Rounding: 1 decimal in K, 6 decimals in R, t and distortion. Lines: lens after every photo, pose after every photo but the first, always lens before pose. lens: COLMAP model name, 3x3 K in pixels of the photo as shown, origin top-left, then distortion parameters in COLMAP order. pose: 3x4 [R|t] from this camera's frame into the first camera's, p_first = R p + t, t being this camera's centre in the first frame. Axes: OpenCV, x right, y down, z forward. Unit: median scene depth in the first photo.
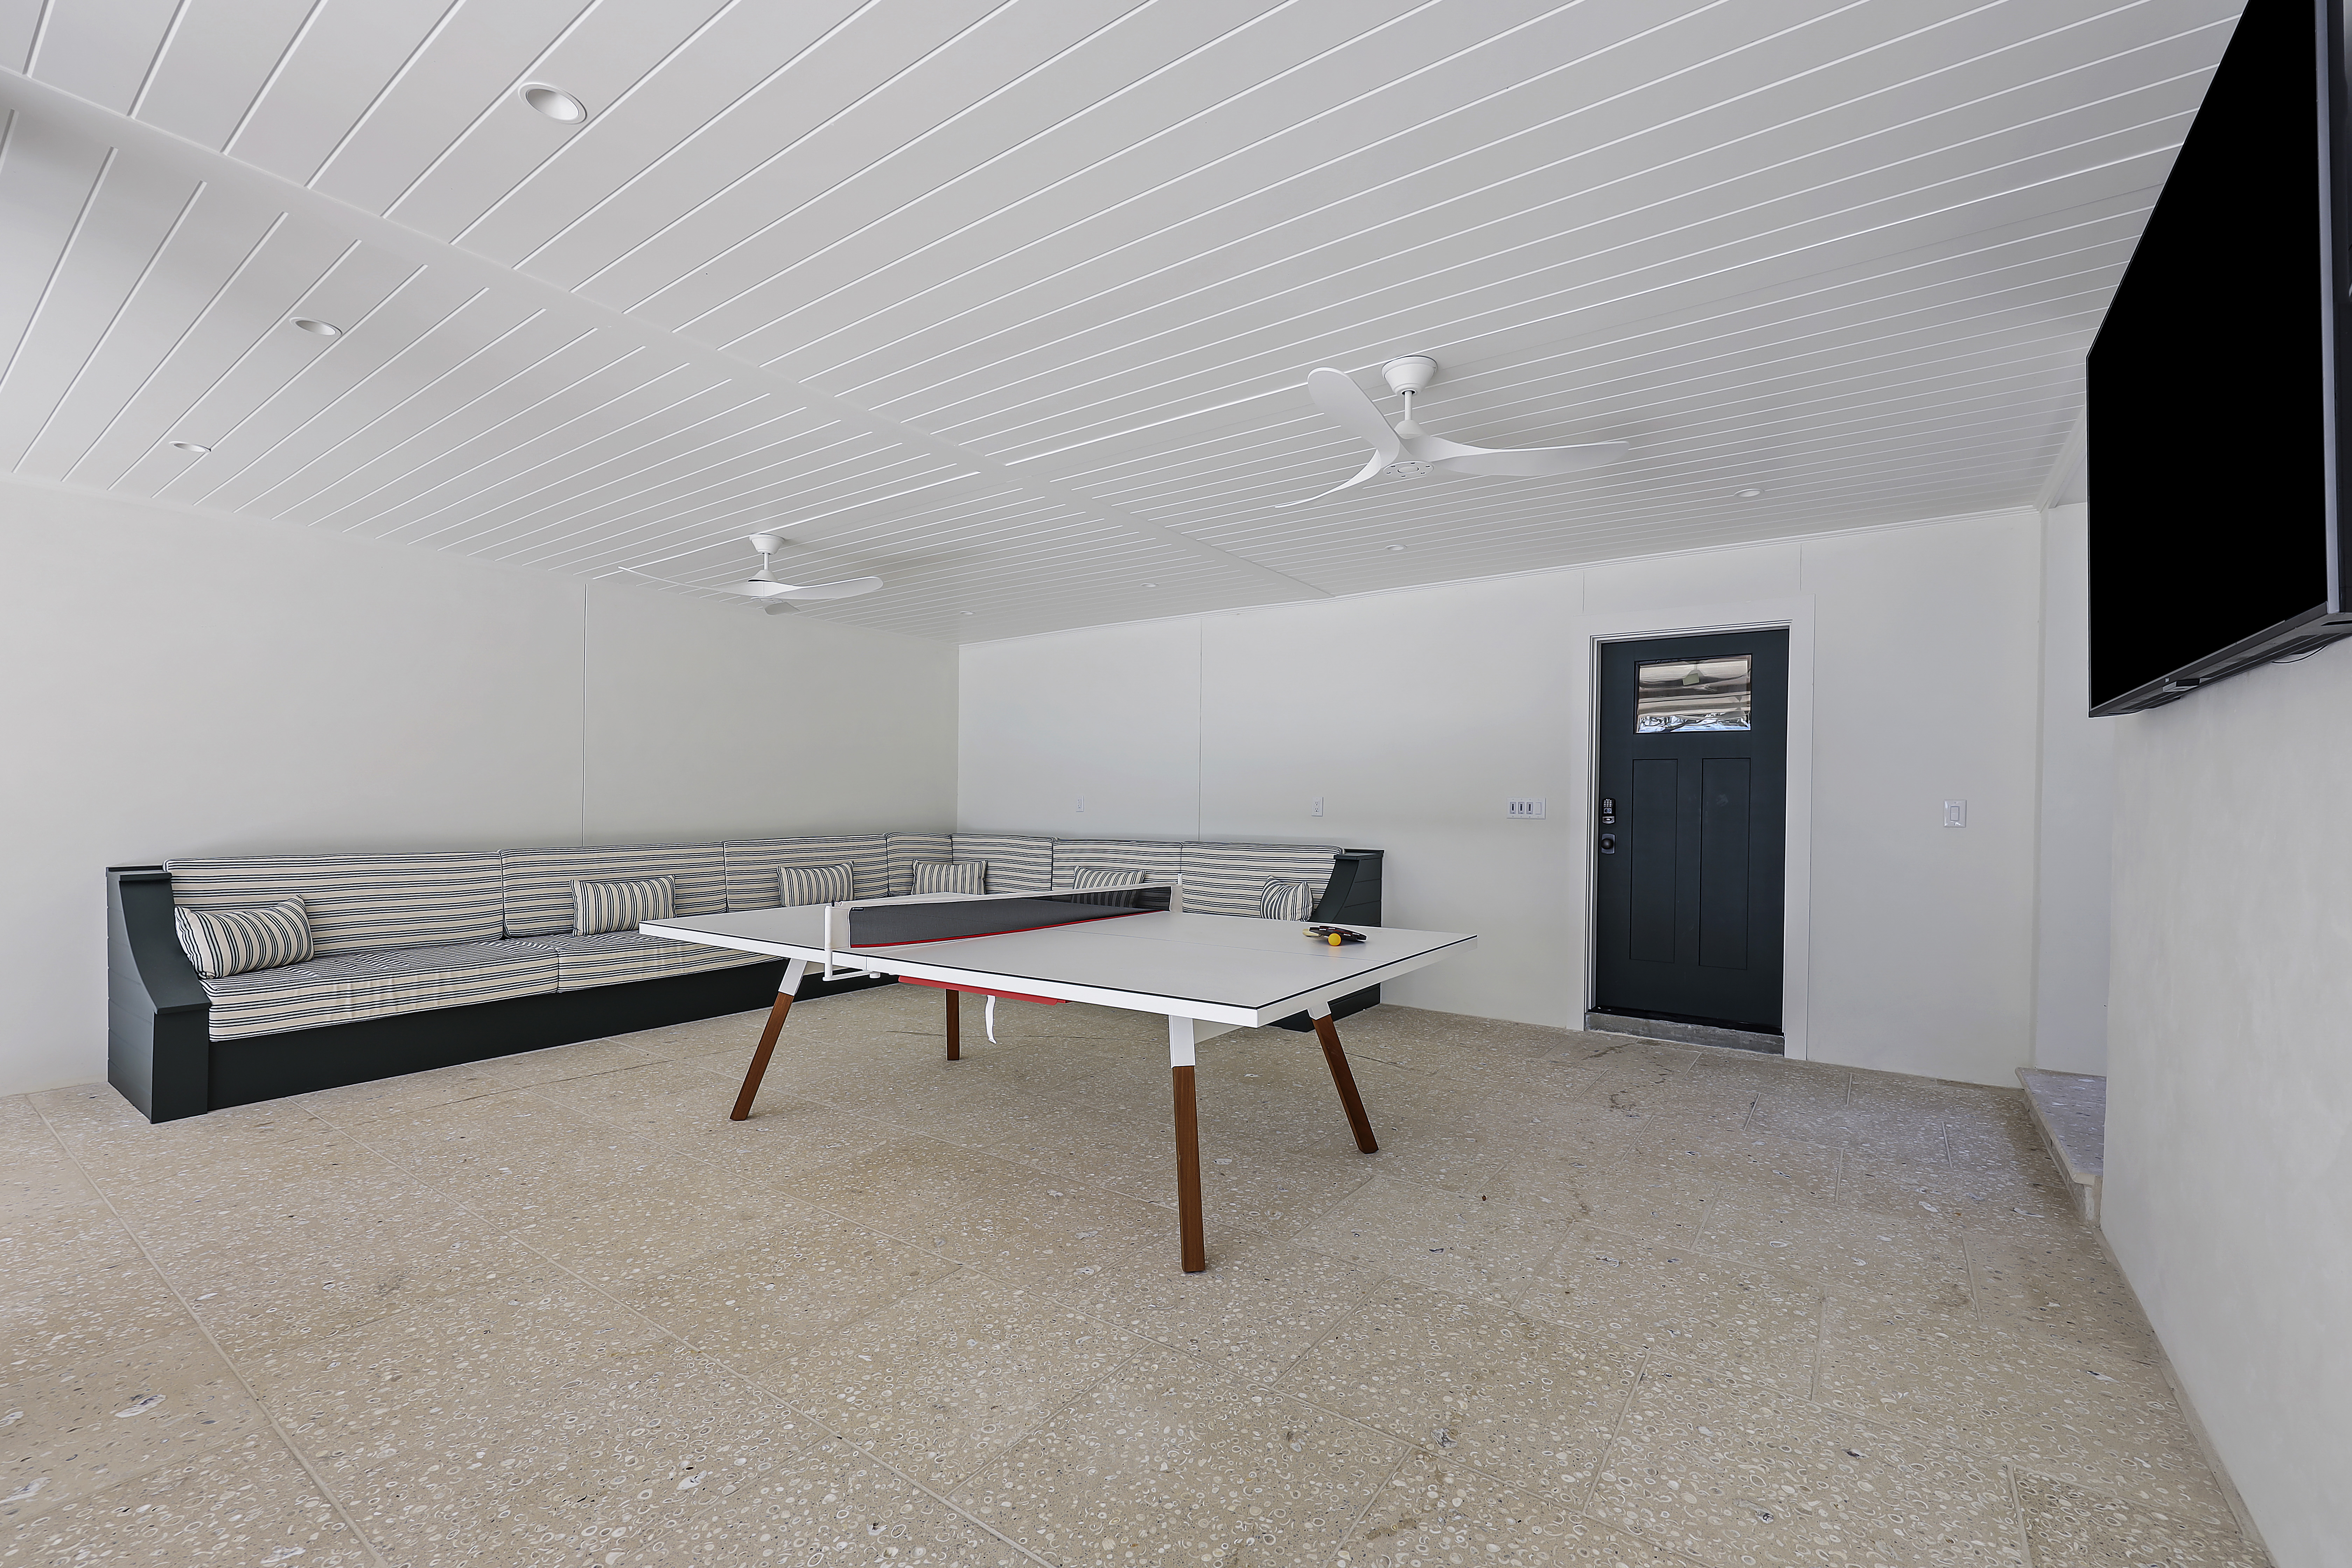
lens RADIAL K [[940.2, 0, 1177.8], [0, 940.2, 809.9], [0, 0, 1]] dist [0.000687, 0.000303]
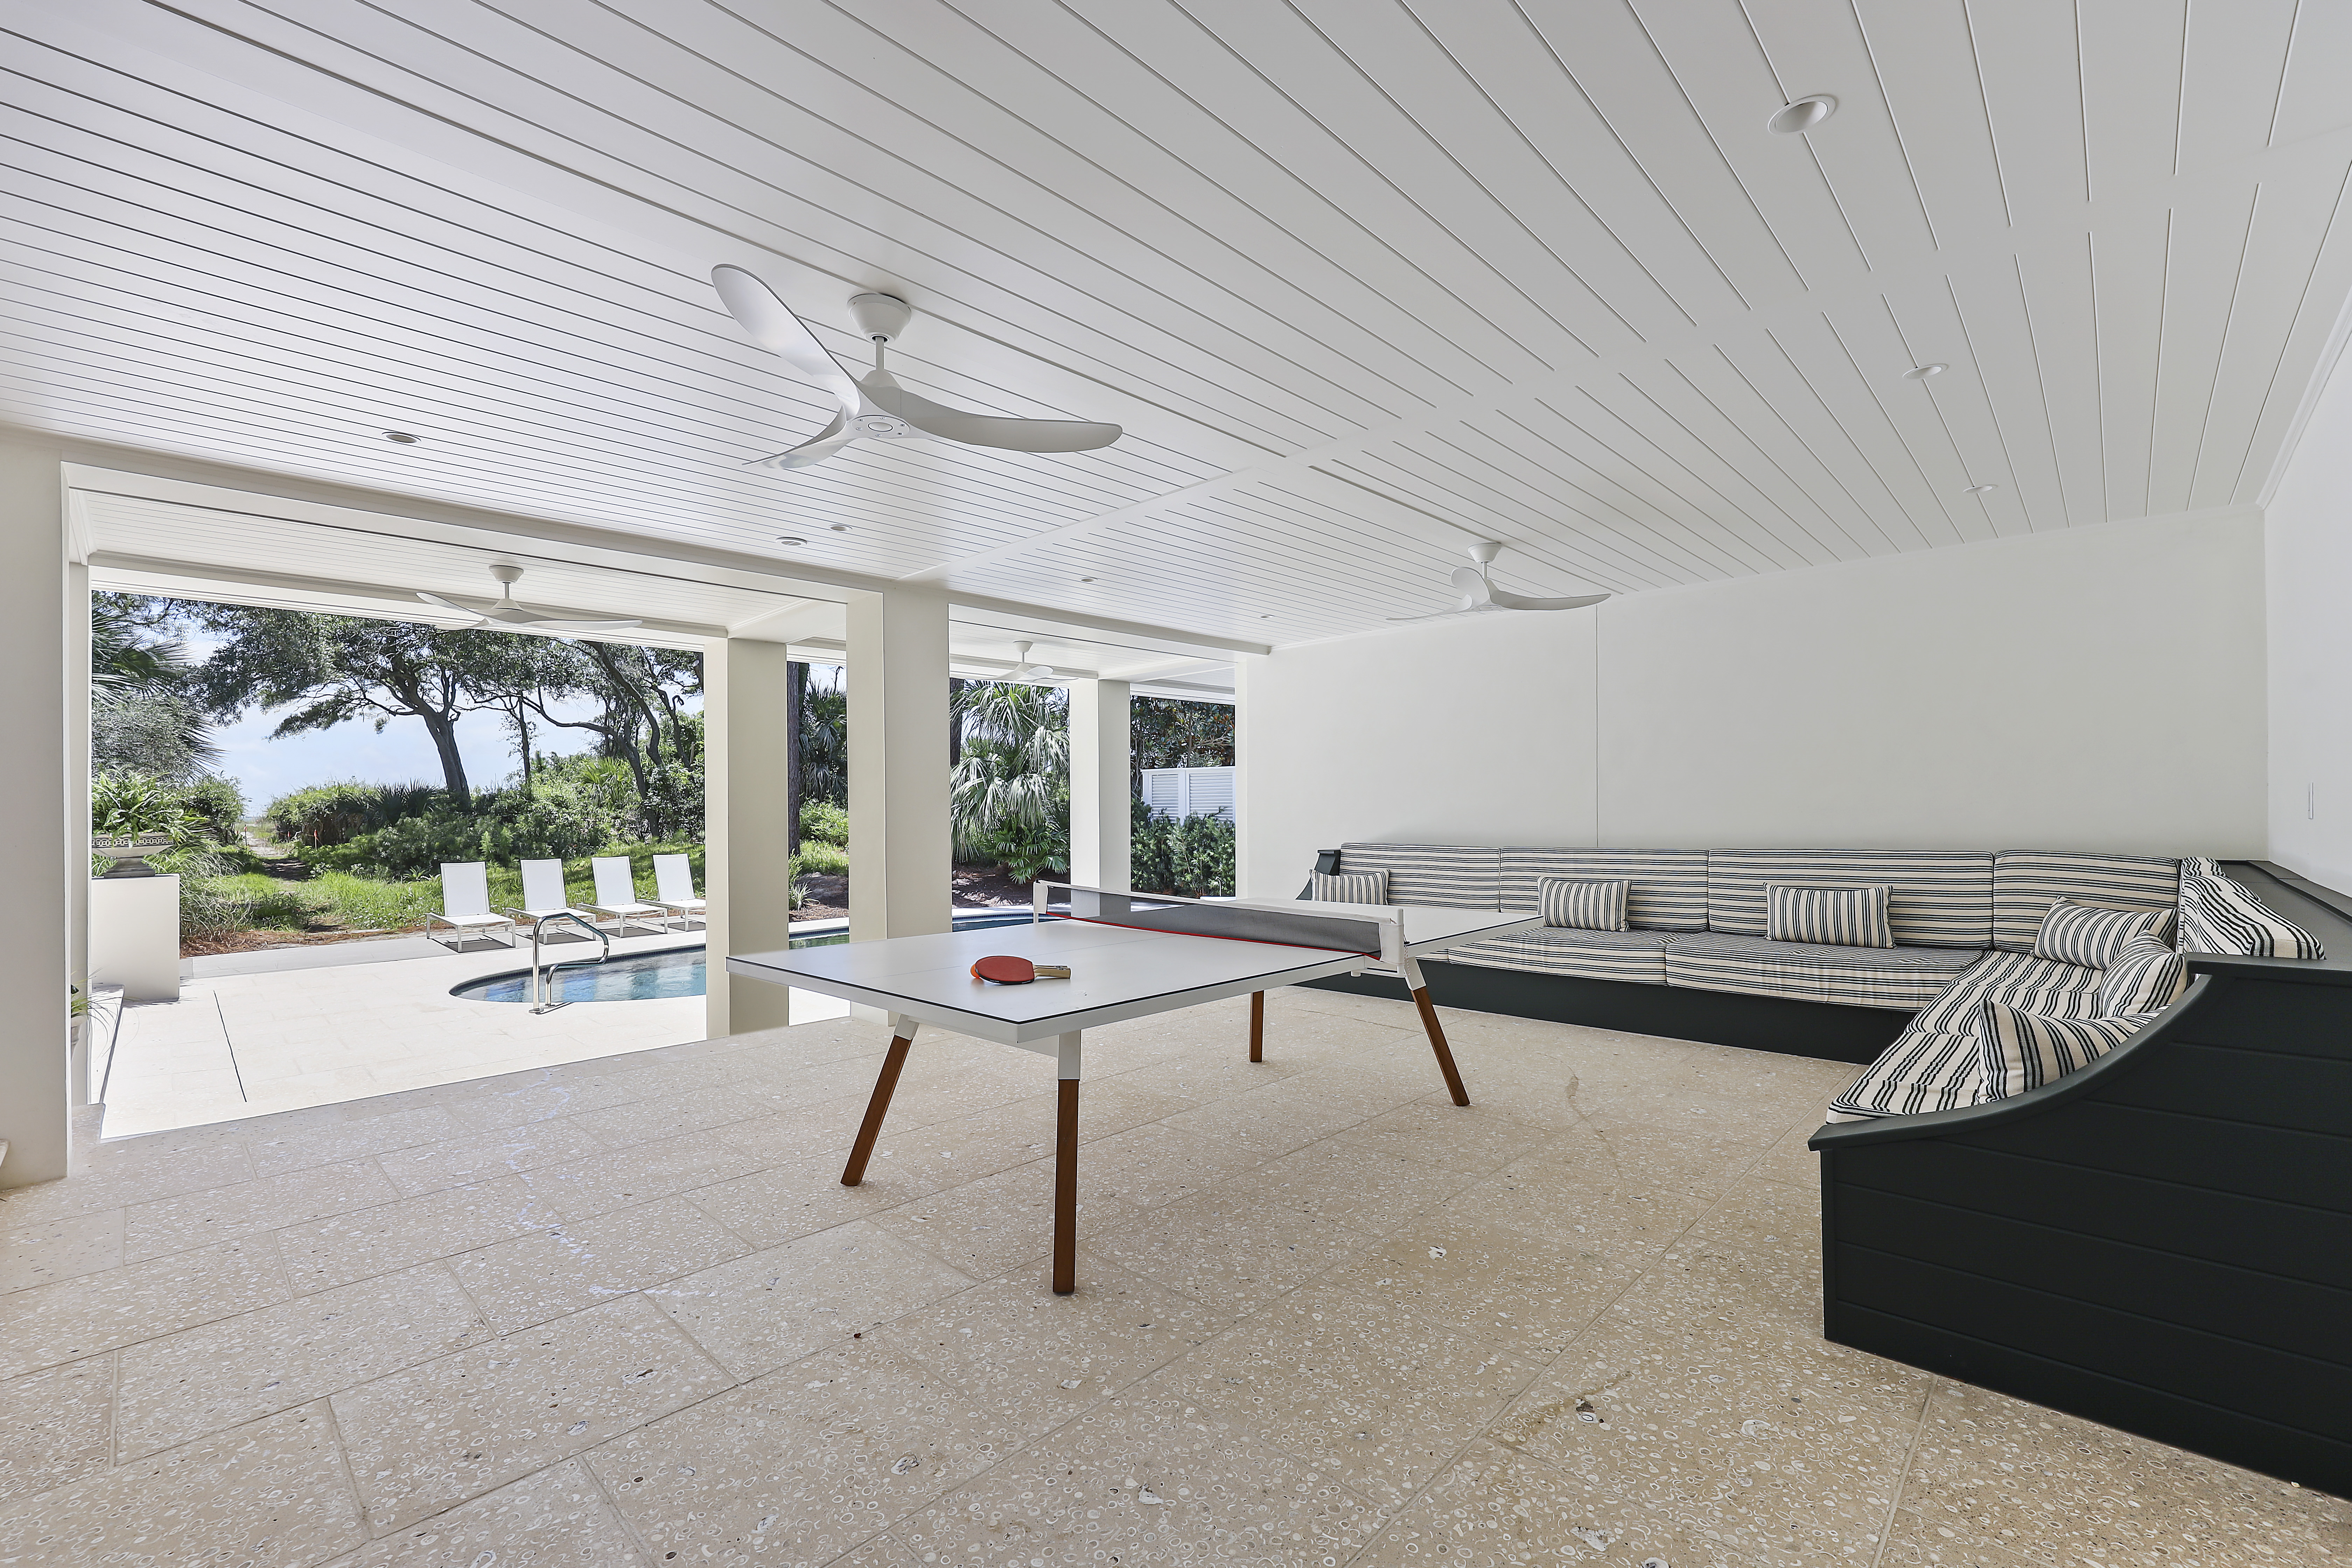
lens RADIAL K [[940.2, 0, 1177.8], [0, 940.2, 809.9], [0, 0, 1]] dist [0.000687, 0.000303]
pose [[-0.093612, -0.001370, -0.995608, 0.653087], [0.003777, 0.999991, -0.001732, -0.006395], [0.995602, -0.003923, -0.093606, 0.820119]]
